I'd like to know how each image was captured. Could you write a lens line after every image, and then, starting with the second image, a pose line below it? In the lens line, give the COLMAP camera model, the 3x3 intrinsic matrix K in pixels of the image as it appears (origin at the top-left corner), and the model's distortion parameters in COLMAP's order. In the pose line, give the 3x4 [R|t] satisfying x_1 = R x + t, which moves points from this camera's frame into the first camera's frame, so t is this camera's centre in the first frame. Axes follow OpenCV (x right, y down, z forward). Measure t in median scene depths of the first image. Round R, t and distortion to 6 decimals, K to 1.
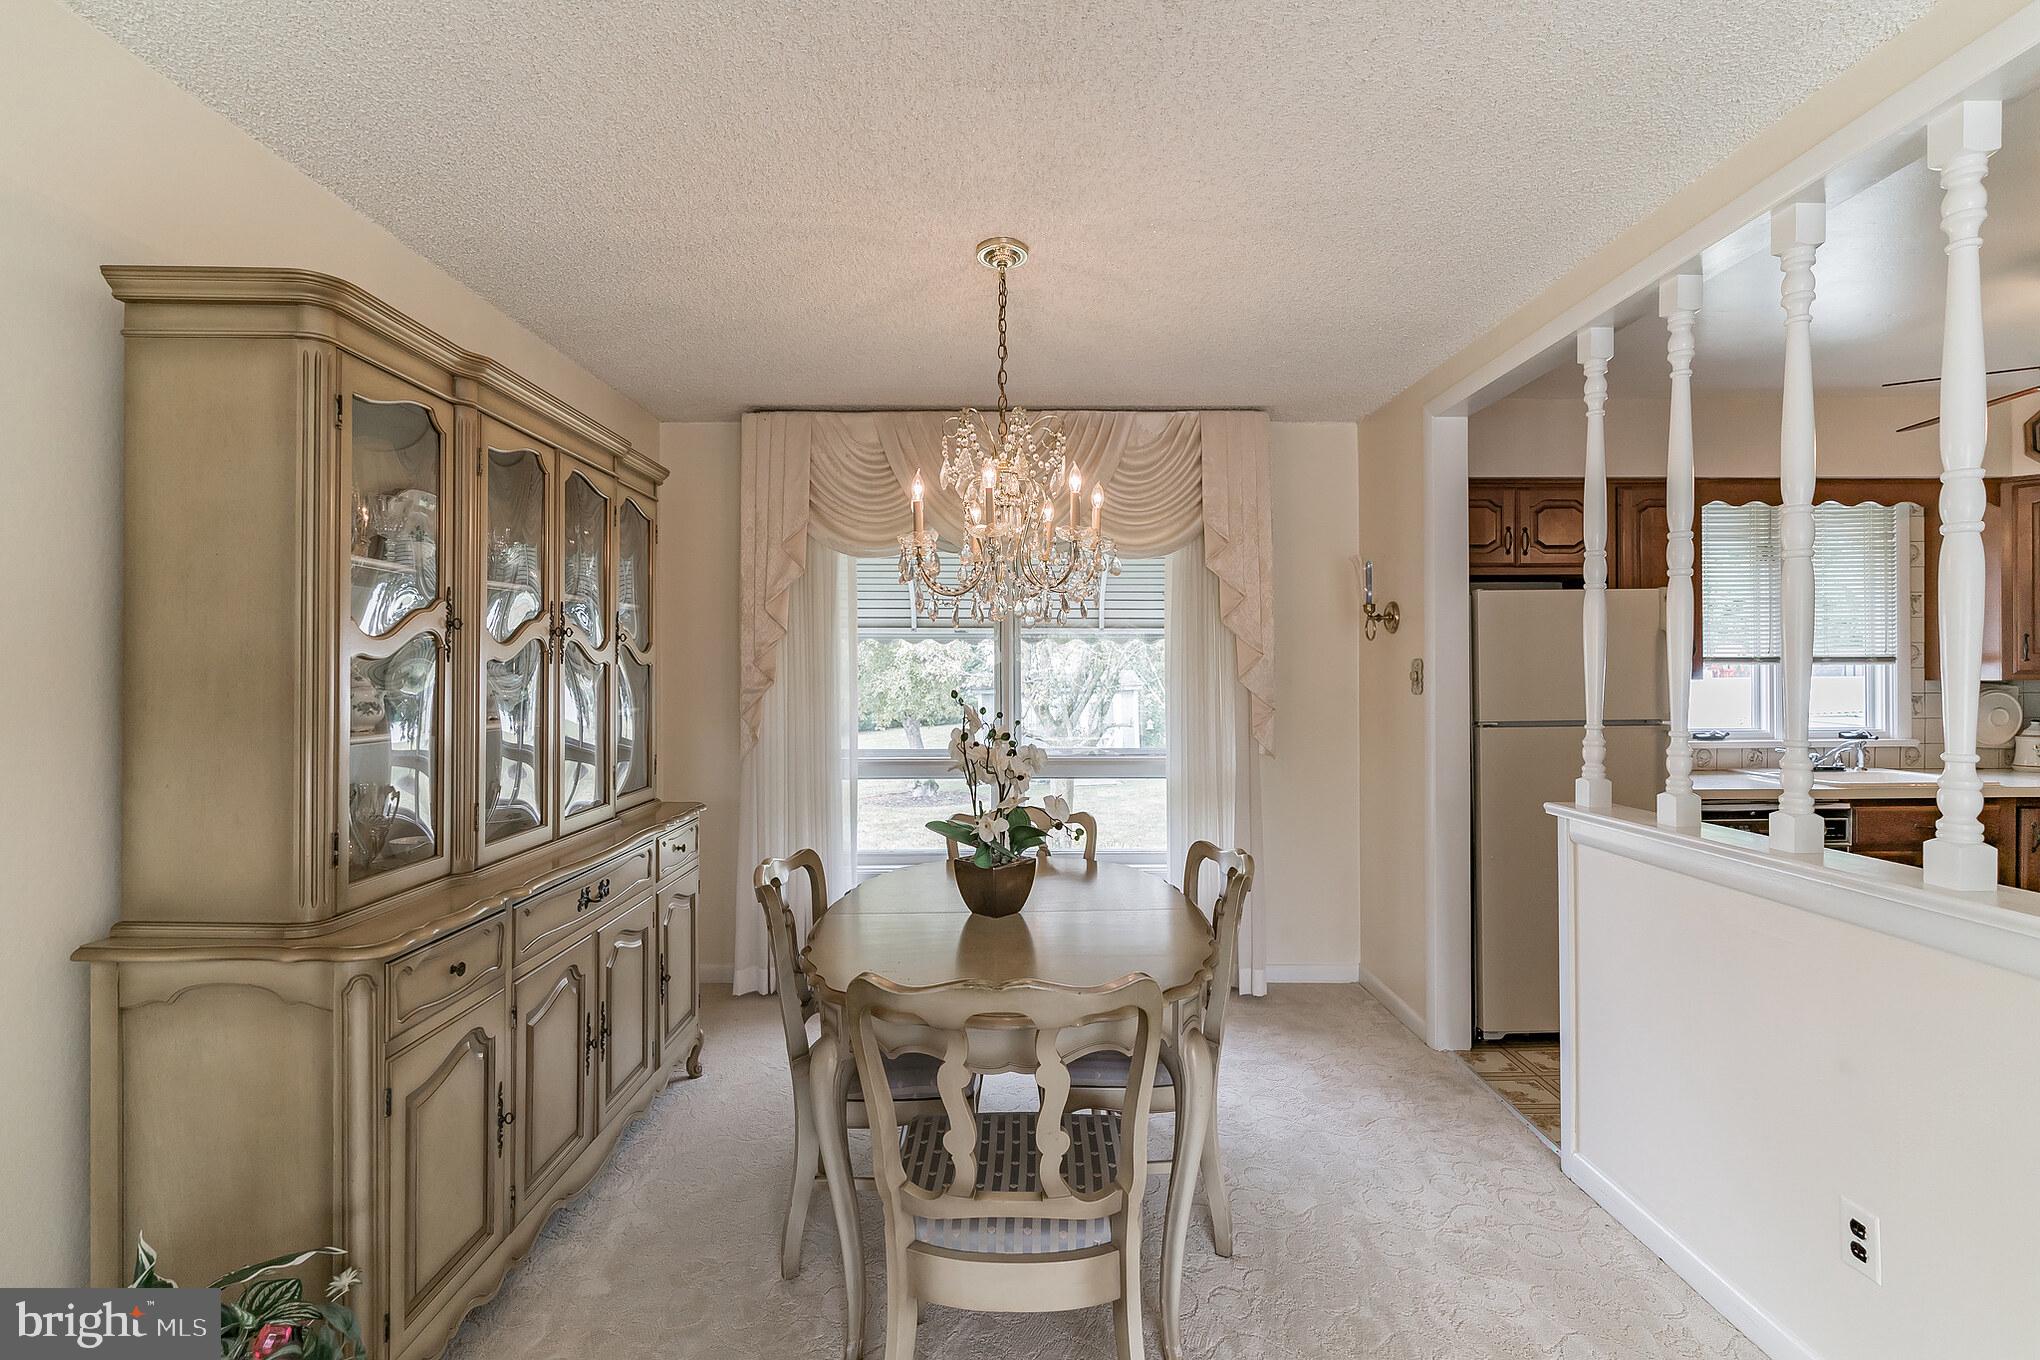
lens RADIAL K [[926.4, 0, 1021.8], [0, 926.4, 678.7], [0, 0, 1]] dist [-0.007620, 0.002424]
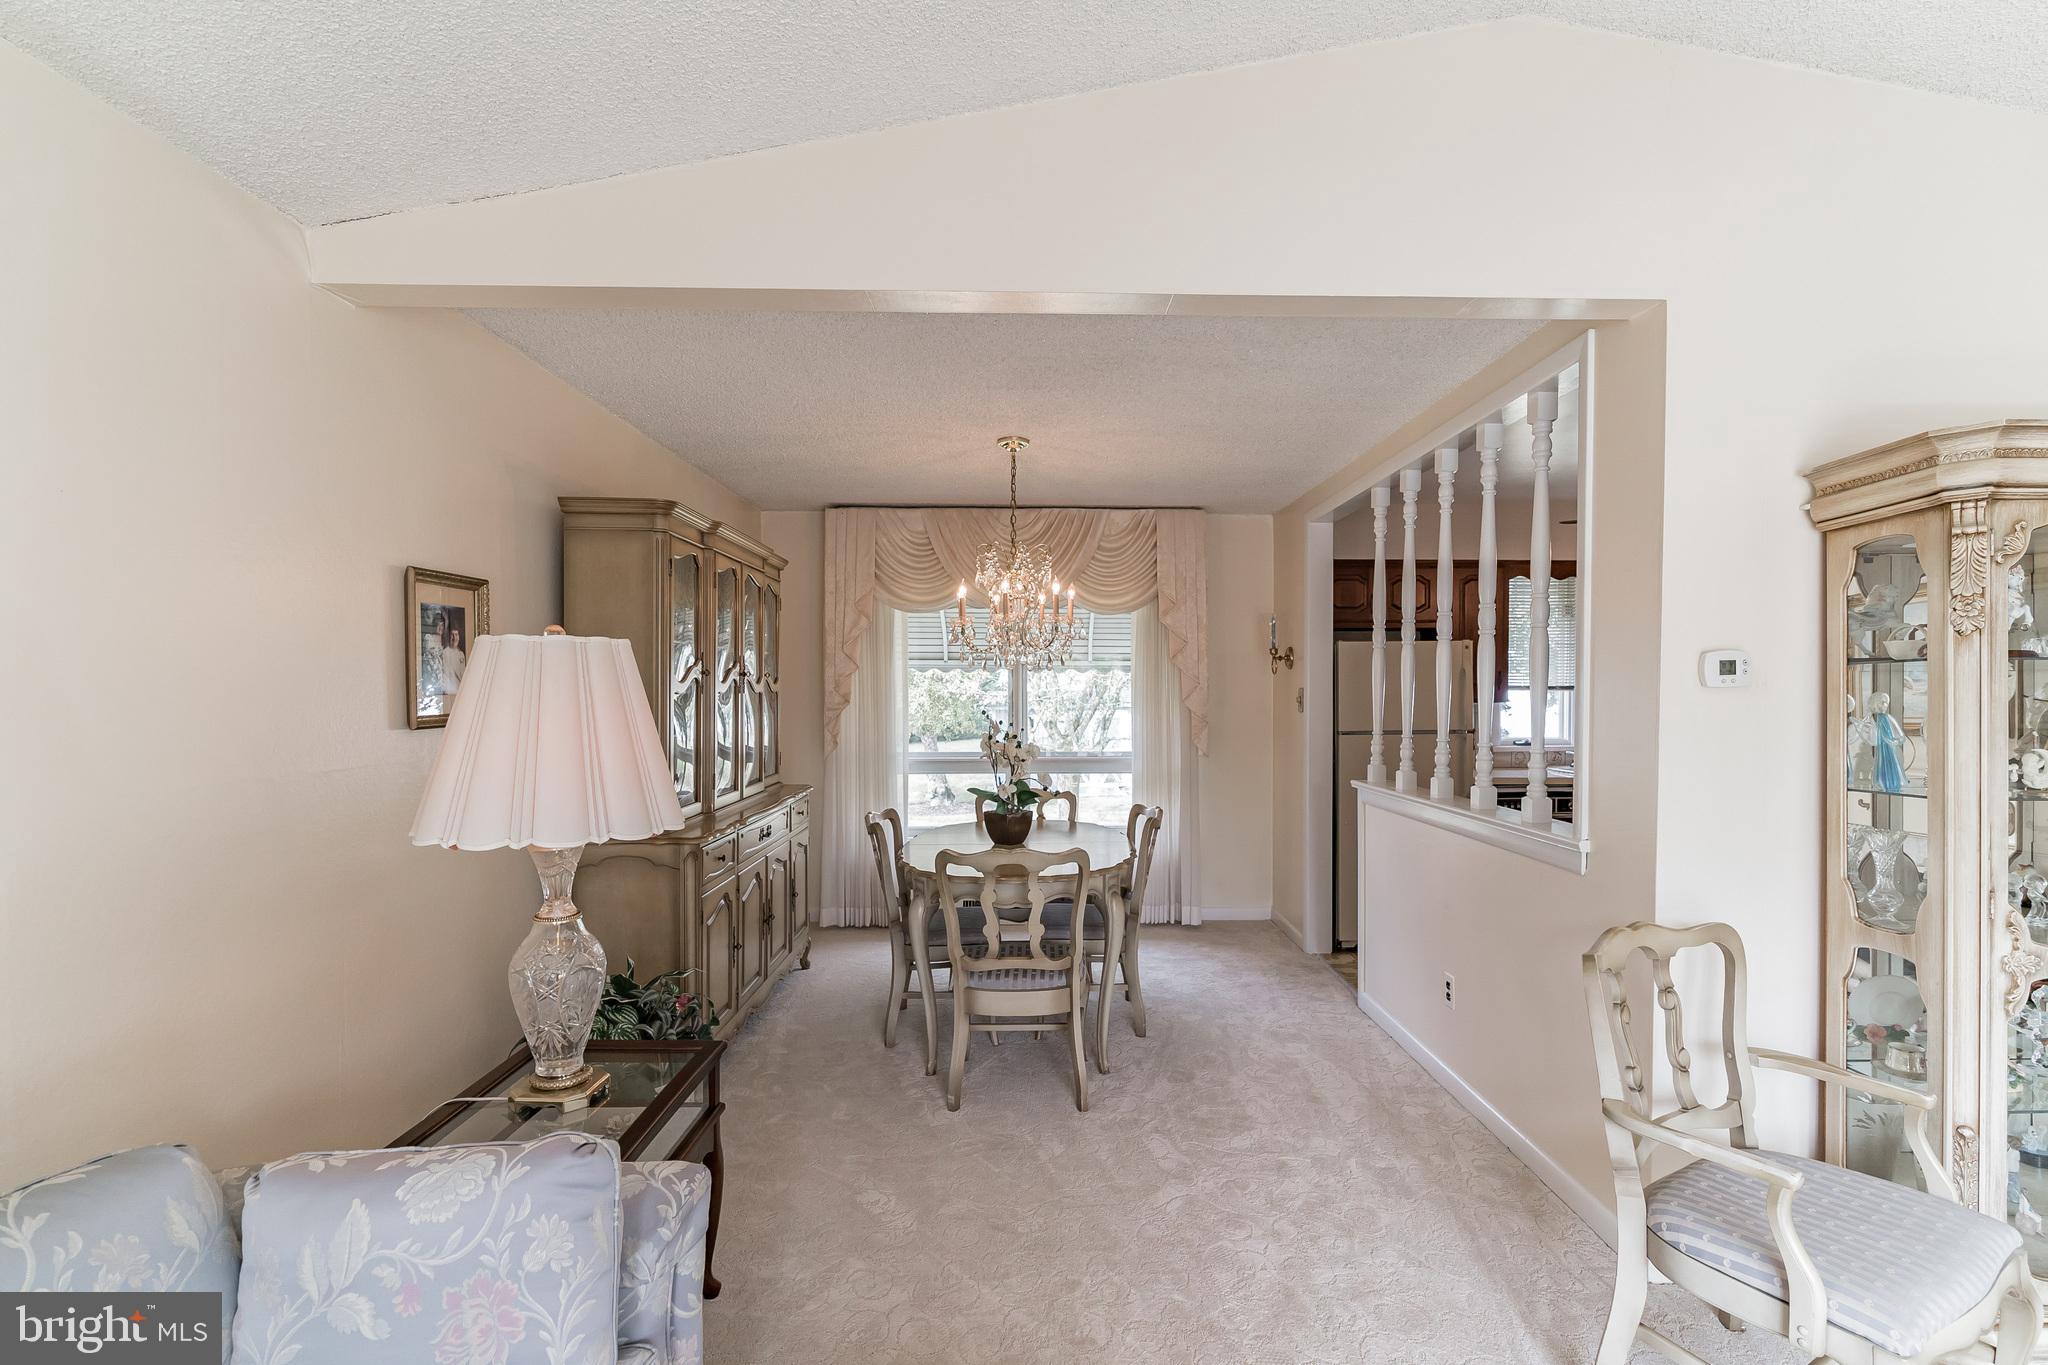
lens RADIAL K [[922.5, 0, 1047.5], [0, 922.5, 718.3], [0, 0, 1]] dist [-0.005387, -0.000345]
pose [[0.999912, 0.001272, 0.013221, 0.014723], [-0.001607, 0.999677, 0.025346, -0.011219], [-0.013184, -0.025365, 0.999591, -0.501985]]
